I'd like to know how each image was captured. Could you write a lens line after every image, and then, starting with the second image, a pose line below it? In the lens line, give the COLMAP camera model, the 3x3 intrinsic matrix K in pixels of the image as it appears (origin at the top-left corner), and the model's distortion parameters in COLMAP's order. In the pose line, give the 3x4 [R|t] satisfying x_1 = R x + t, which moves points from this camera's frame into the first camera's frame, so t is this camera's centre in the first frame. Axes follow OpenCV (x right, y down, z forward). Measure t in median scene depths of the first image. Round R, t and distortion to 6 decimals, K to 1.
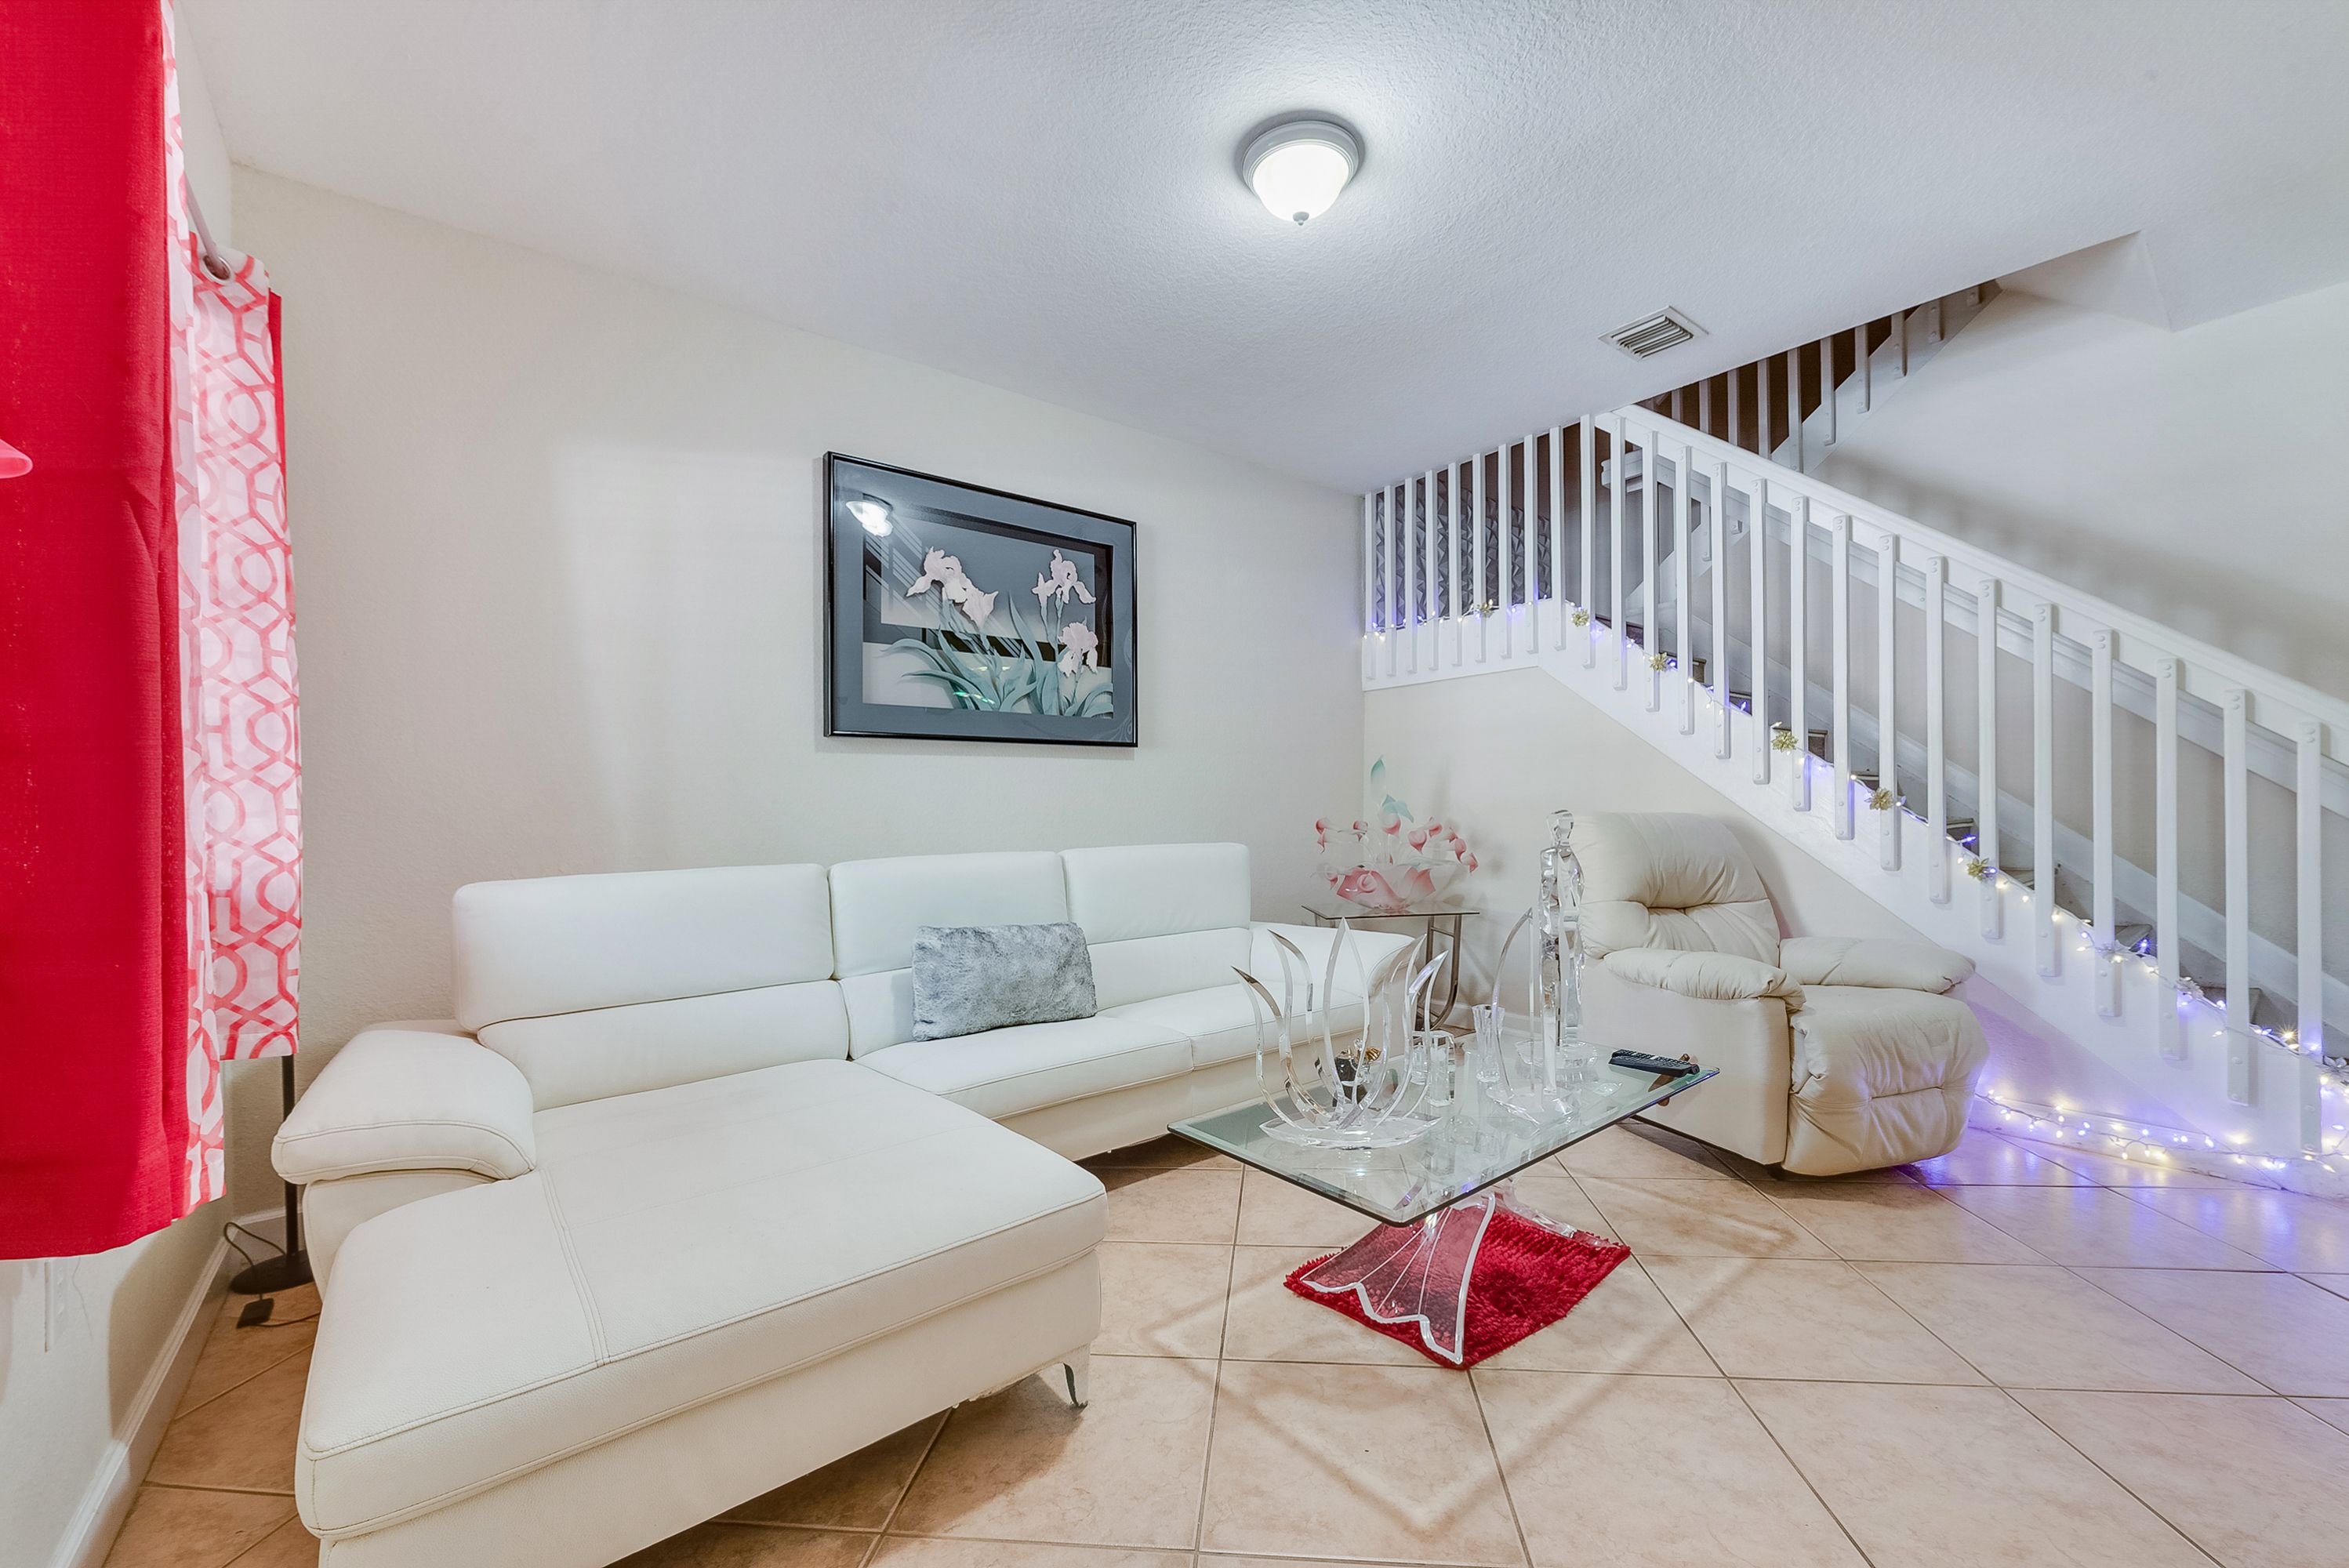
lens RADIAL K [[918.6, 0, 1212.0], [0, 918.6, 806.8], [0, 0, 1]] dist [-0.007665, -0.000003]
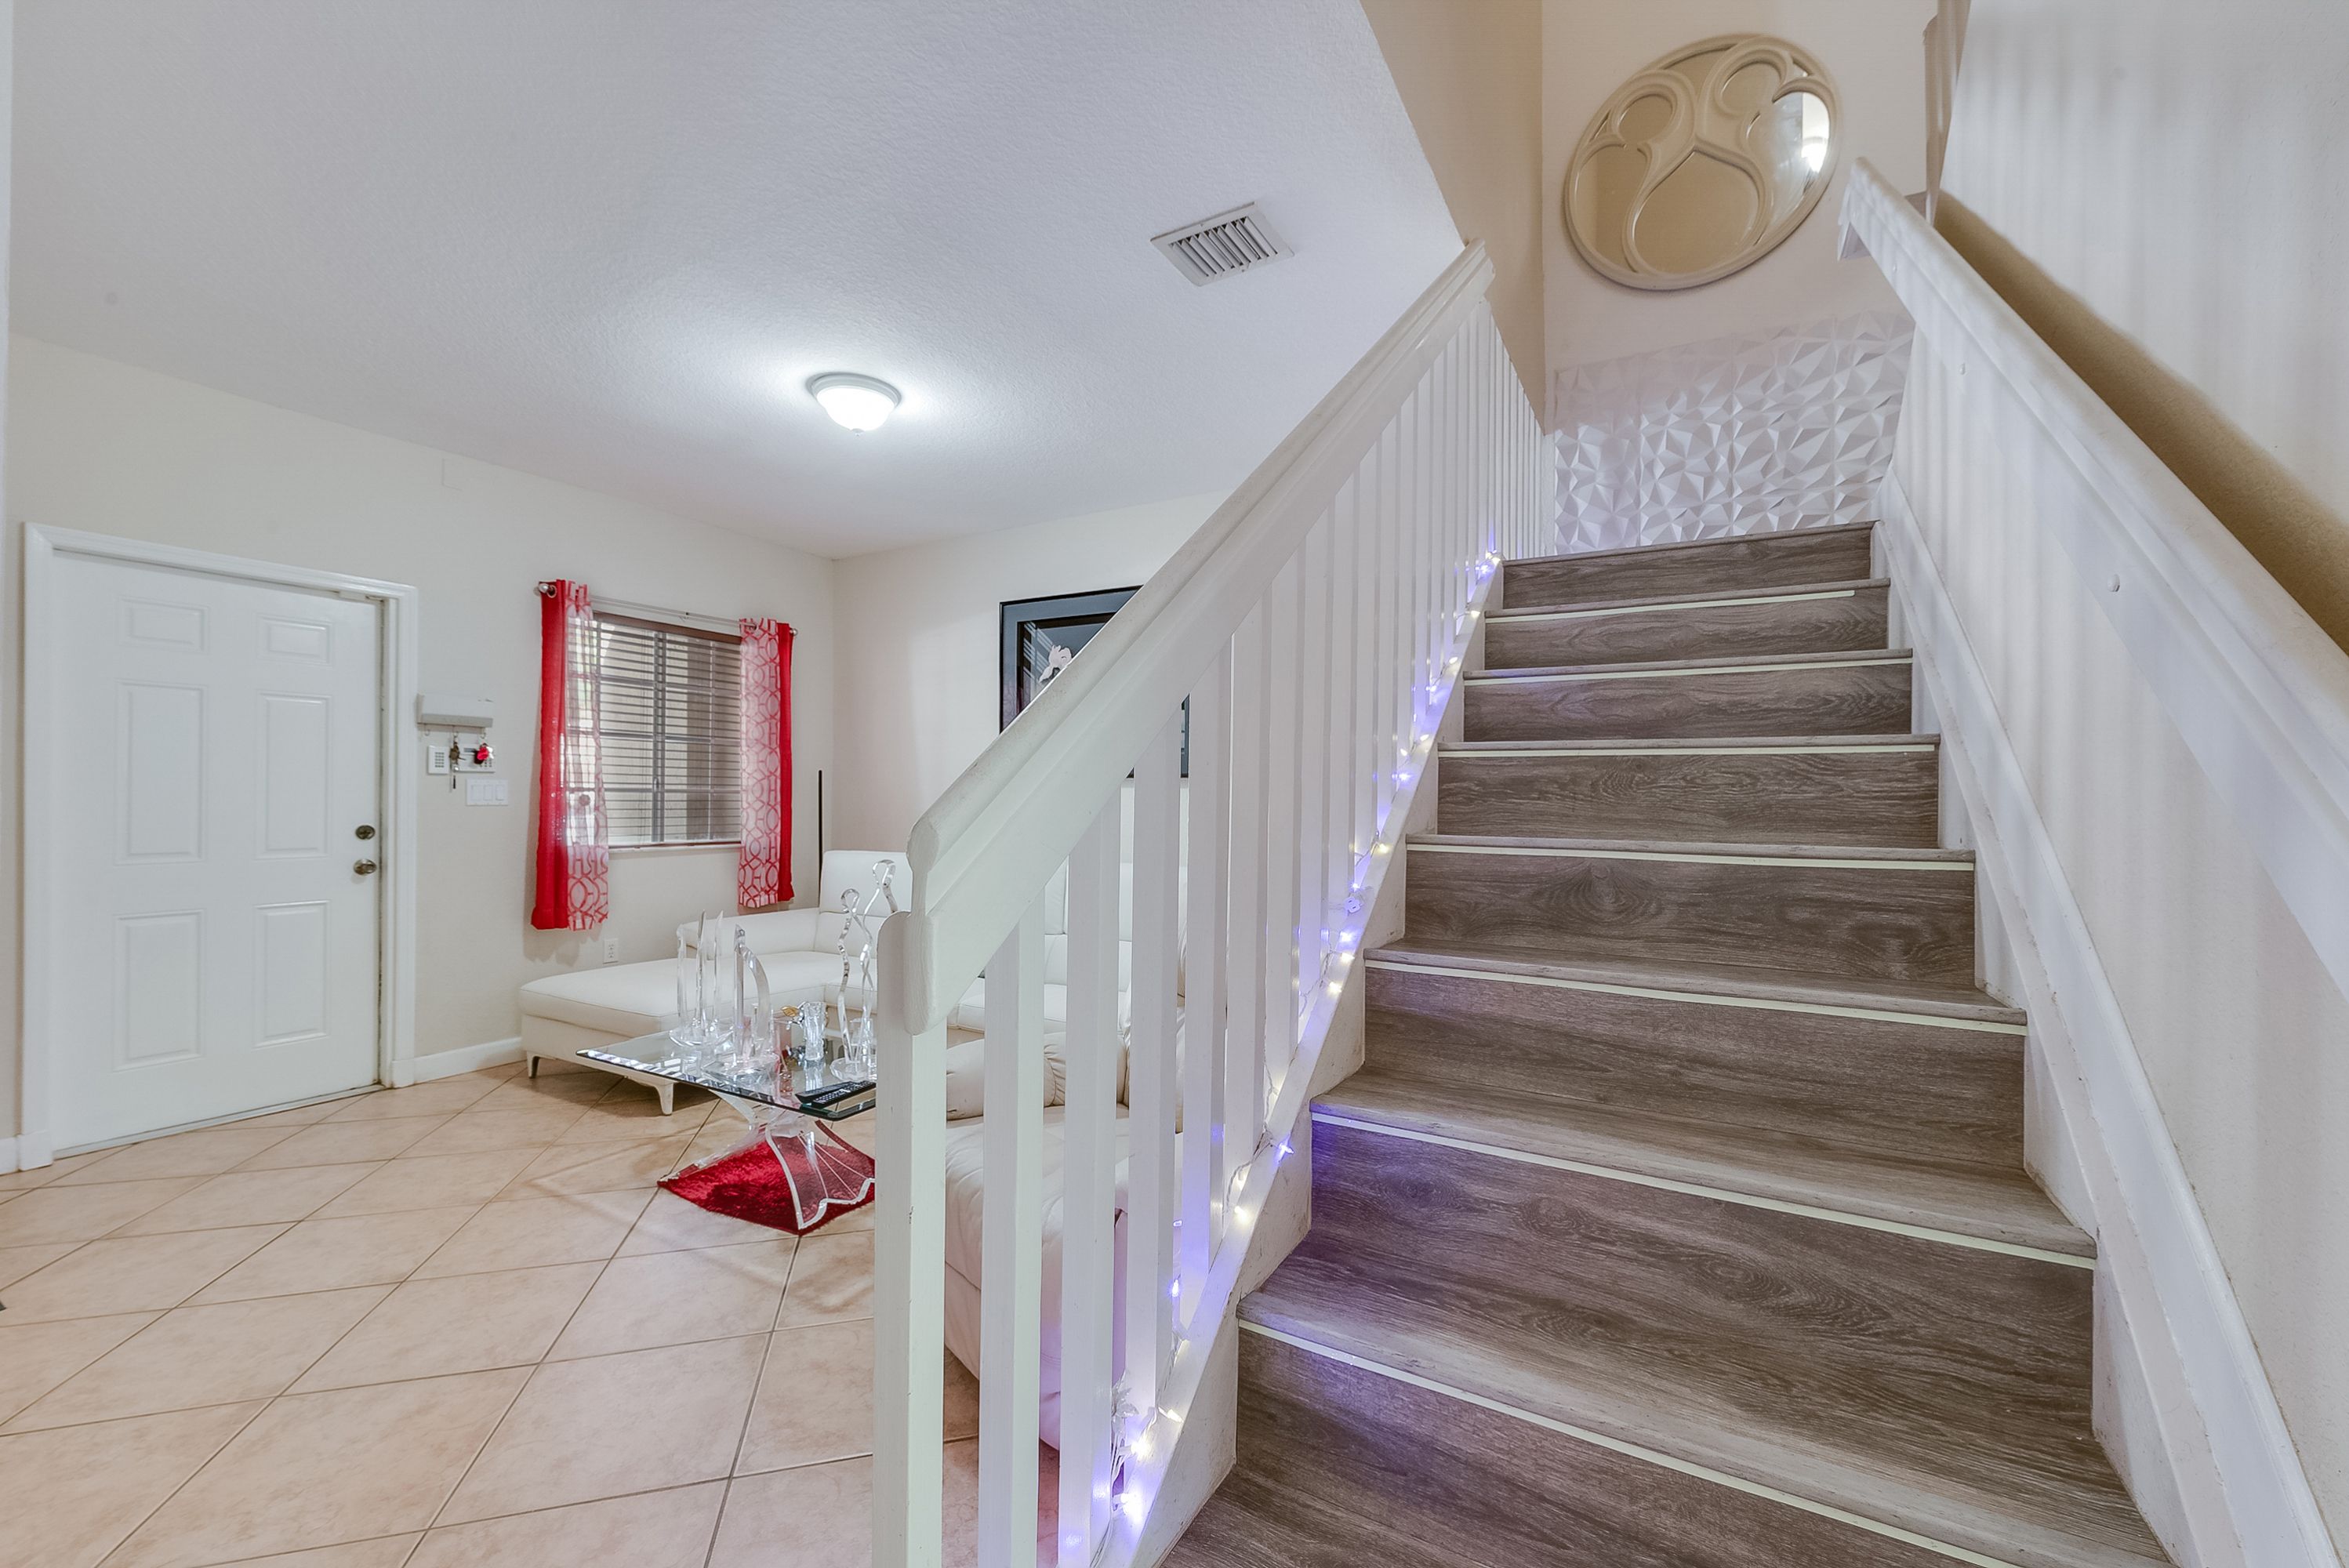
lens RADIAL K [[929.3, 0, 1190.8], [0, 929.3, 795.1], [0, 0, 1]] dist [-0.011123, -0.000018]
pose [[0.357313, 0.018006, -0.933811, 1.143539], [-0.013458, 0.999810, 0.014129, -0.069663], [0.933888, 0.007519, 0.357488, 0.680277]]
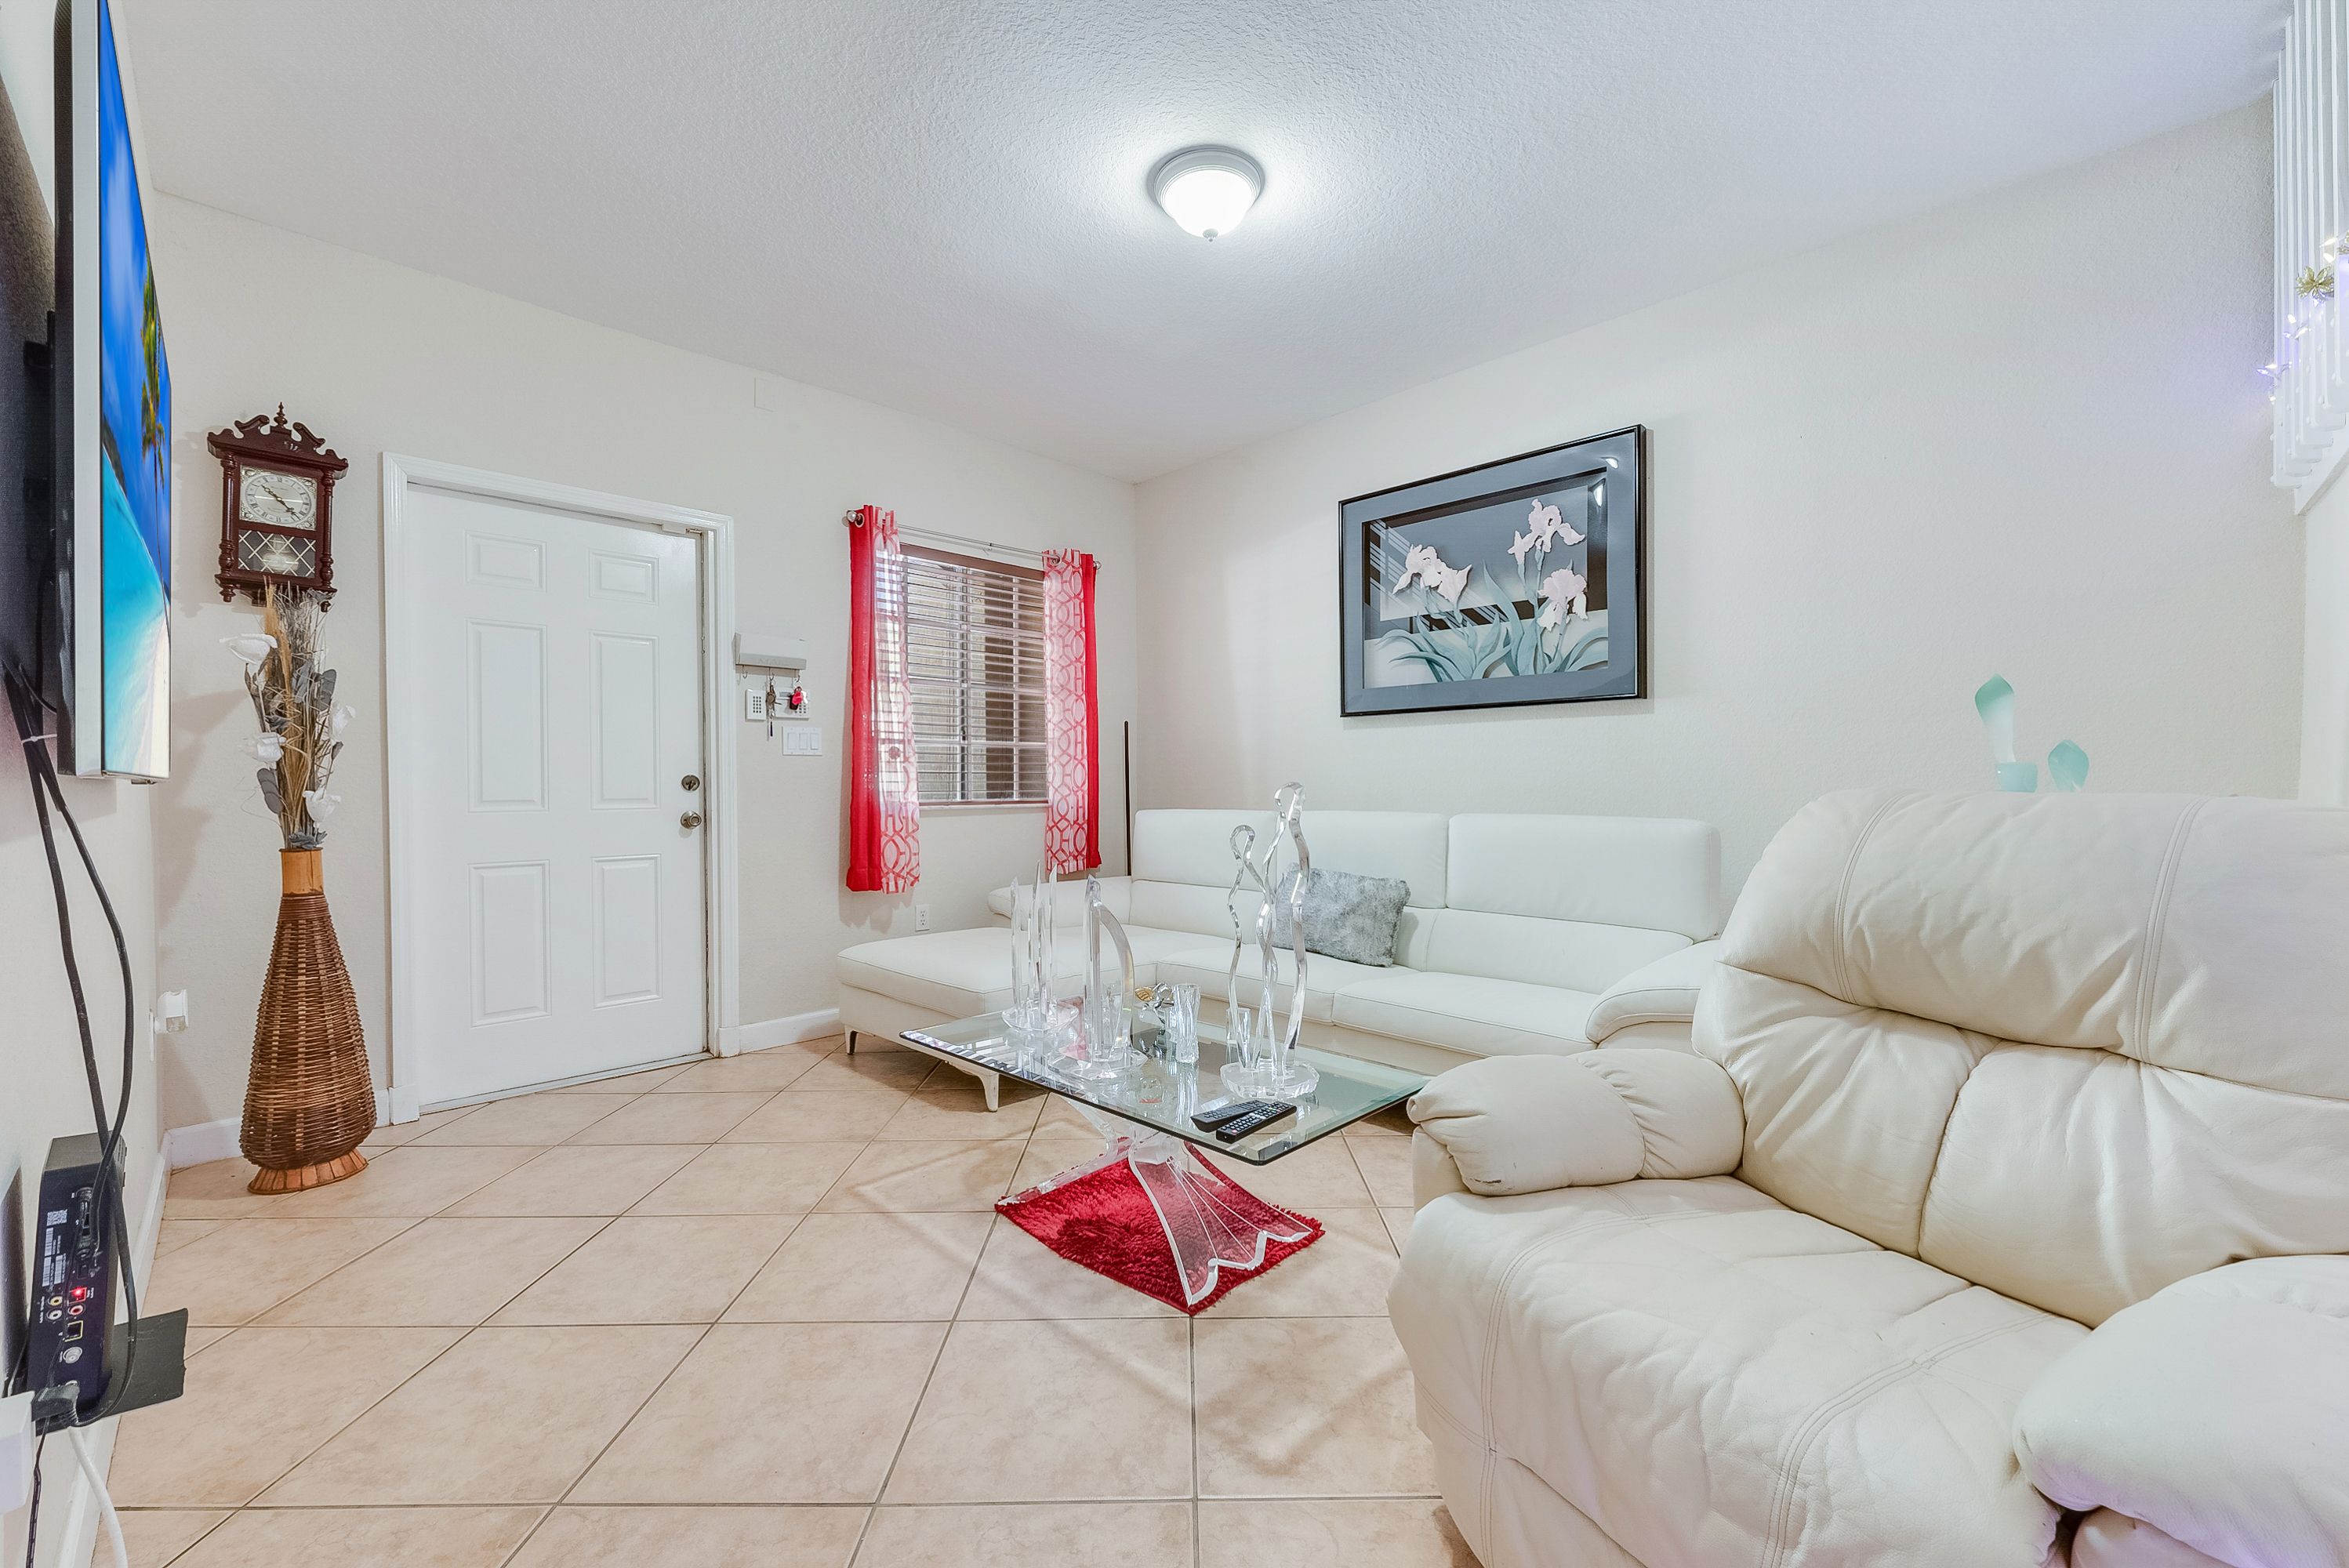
lens RADIAL K [[945.1, 0, 1174.5], [0, 945.1, 784.0], [0, 0, 1]] dist [-0.011665, -0.000091]
pose [[0.086644, 0.016847, -0.996097, 0.851984], [0.008007, 0.999813, 0.017606, -0.007204], [0.996207, -0.009501, 0.086493, 0.598606]]
